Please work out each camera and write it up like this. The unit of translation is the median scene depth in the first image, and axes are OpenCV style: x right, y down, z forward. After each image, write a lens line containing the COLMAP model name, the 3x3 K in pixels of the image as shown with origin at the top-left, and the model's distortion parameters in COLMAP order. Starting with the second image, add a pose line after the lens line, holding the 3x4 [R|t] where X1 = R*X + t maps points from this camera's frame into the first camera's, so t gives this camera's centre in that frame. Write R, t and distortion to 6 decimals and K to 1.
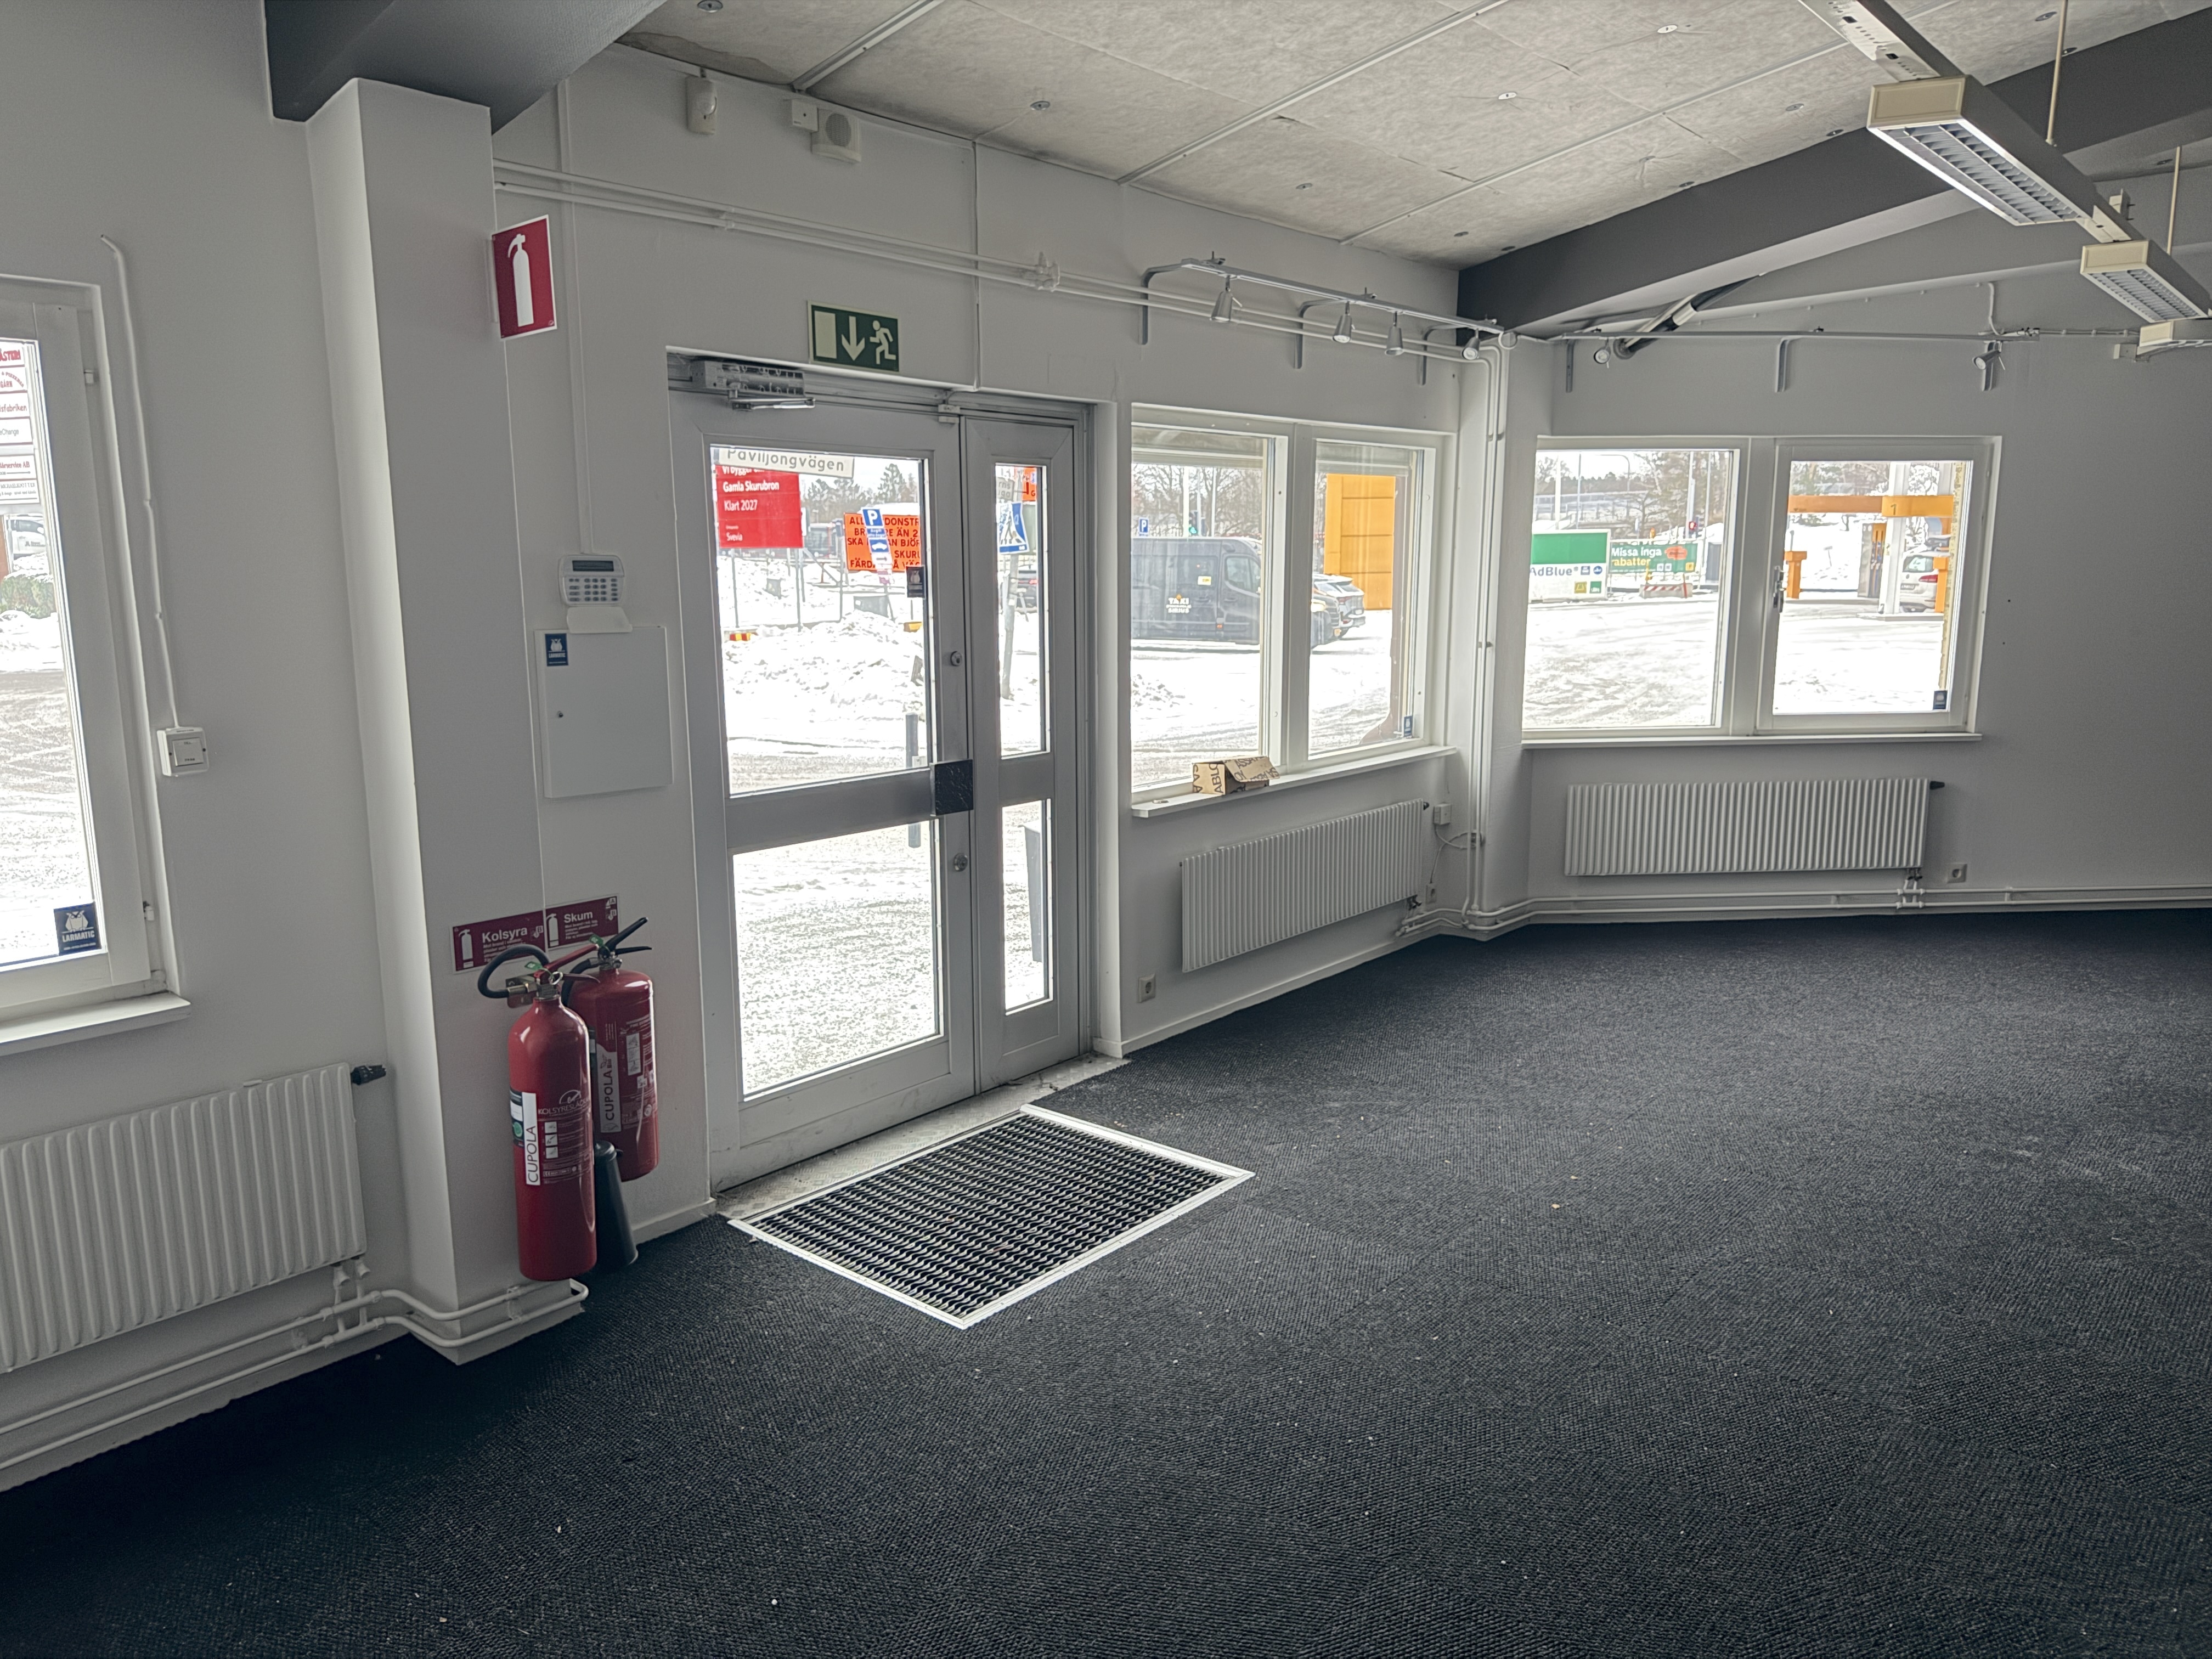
lens RADIAL K [[1535.3, 0, 1109.0], [0, 1535.3, 819.4], [0, 0, 1]] dist [0.072993, -0.072453]
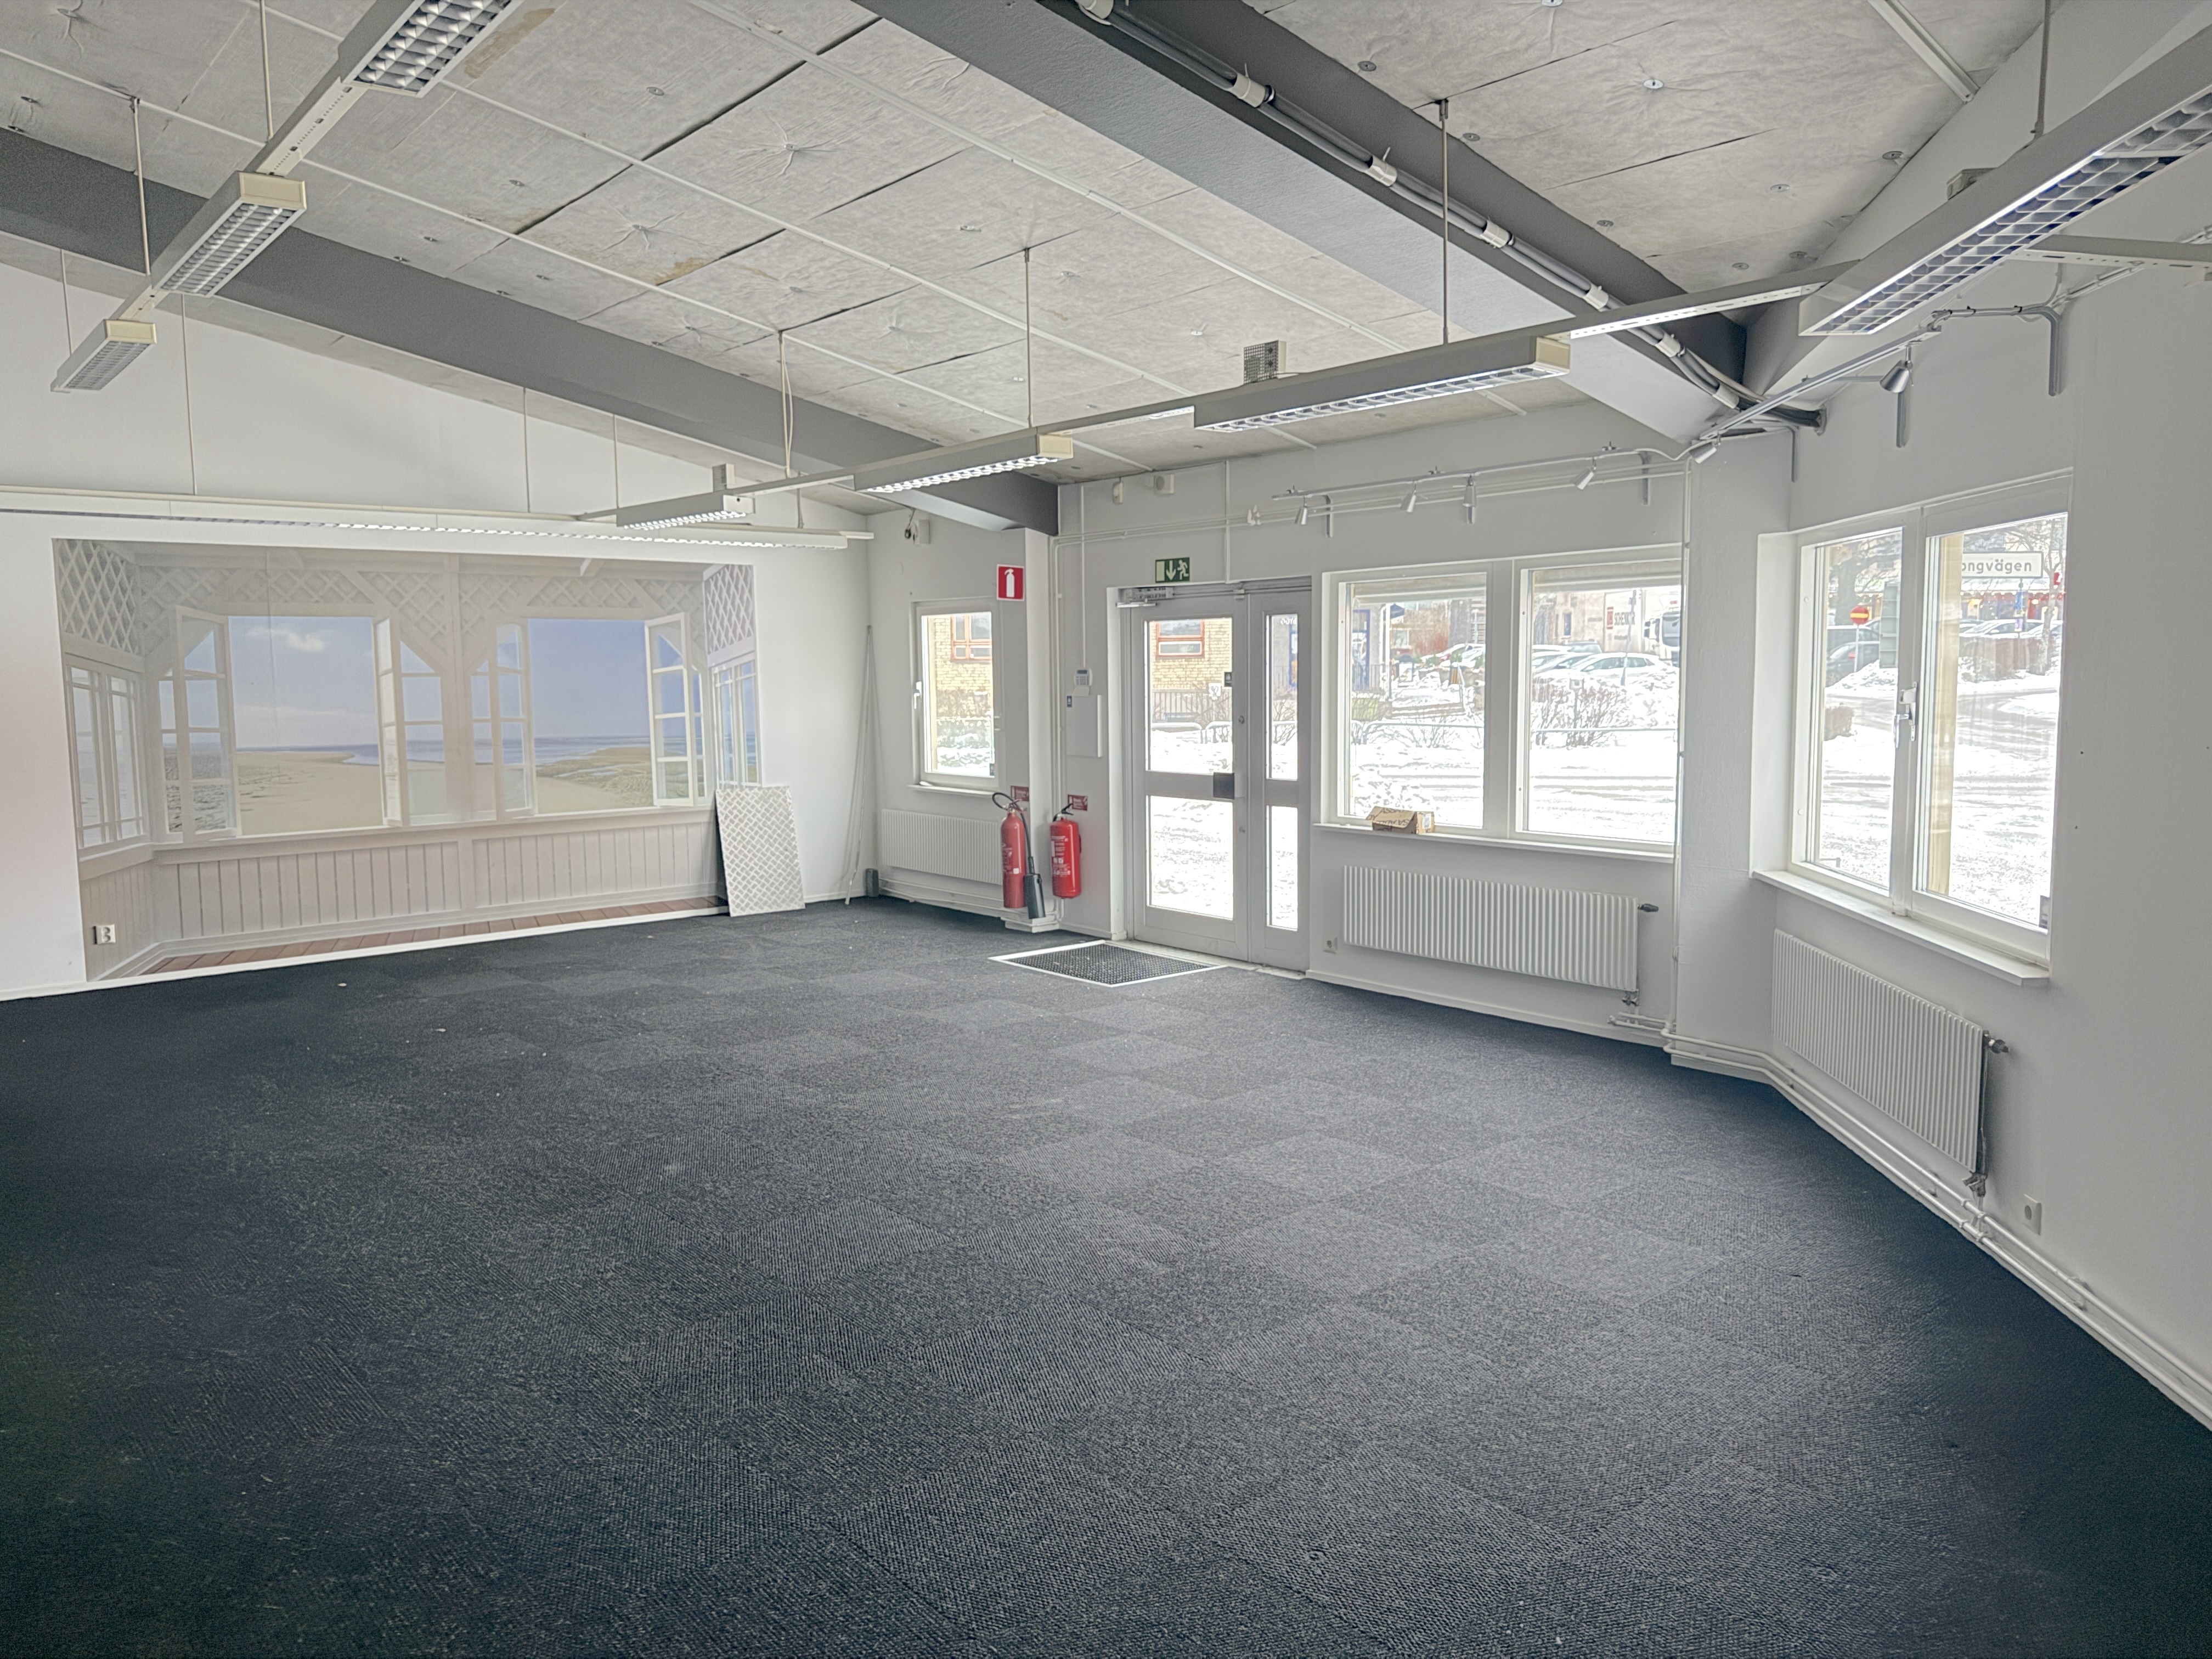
lens RADIAL K [[1535.3, 0, 1108.5], [0, 1535.3, 831.8], [0, 0, 1]] dist [0.072993, -0.072453]
pose [[-0.169087, 0.120448, -0.978214, 1.852746], [-0.148313, 0.978094, 0.146069, -0.230106], [0.974378, 0.169780, -0.147519, 1.181600]]
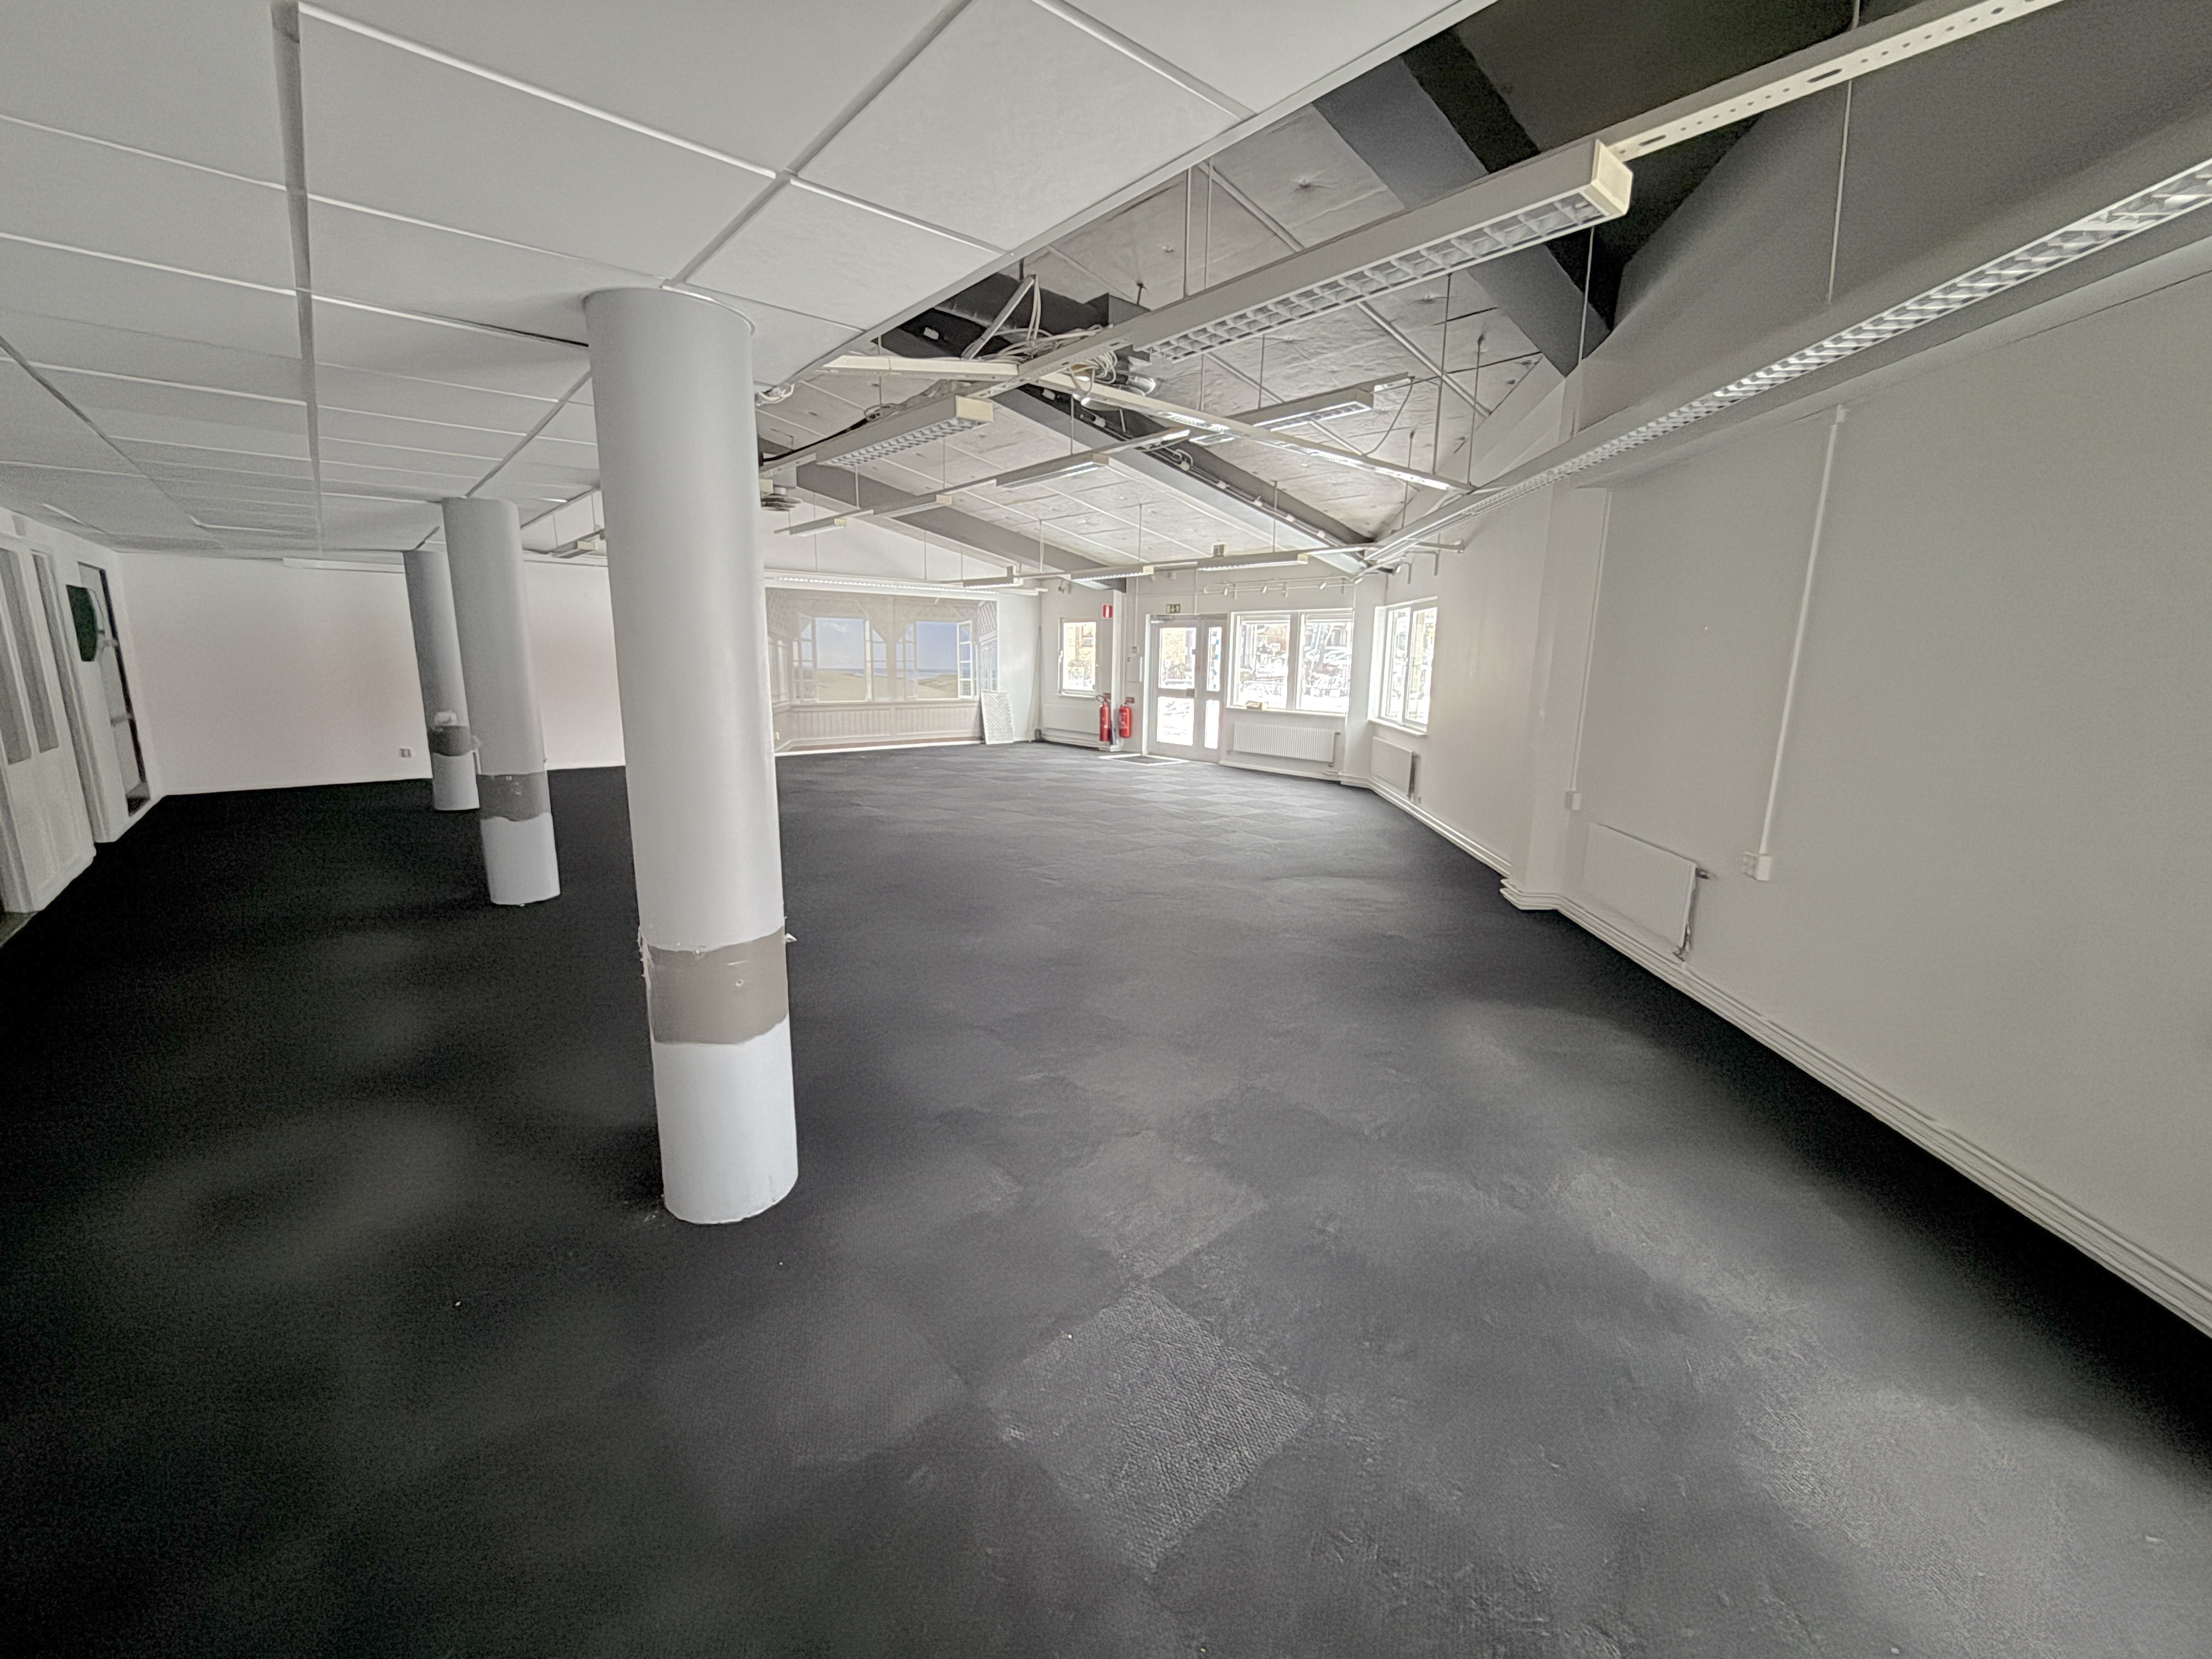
lens RADIAL K [[880.1, 0, 1100.9], [0, 880.1, 833.5], [0, 0, 1]] dist [0.002349, 0.000900]
pose [[-0.161065, 0.209947, -0.964355, 2.896047], [-0.176272, 0.955282, 0.237413, -0.221481], [0.971075, 0.208228, -0.116855, 1.177903]]
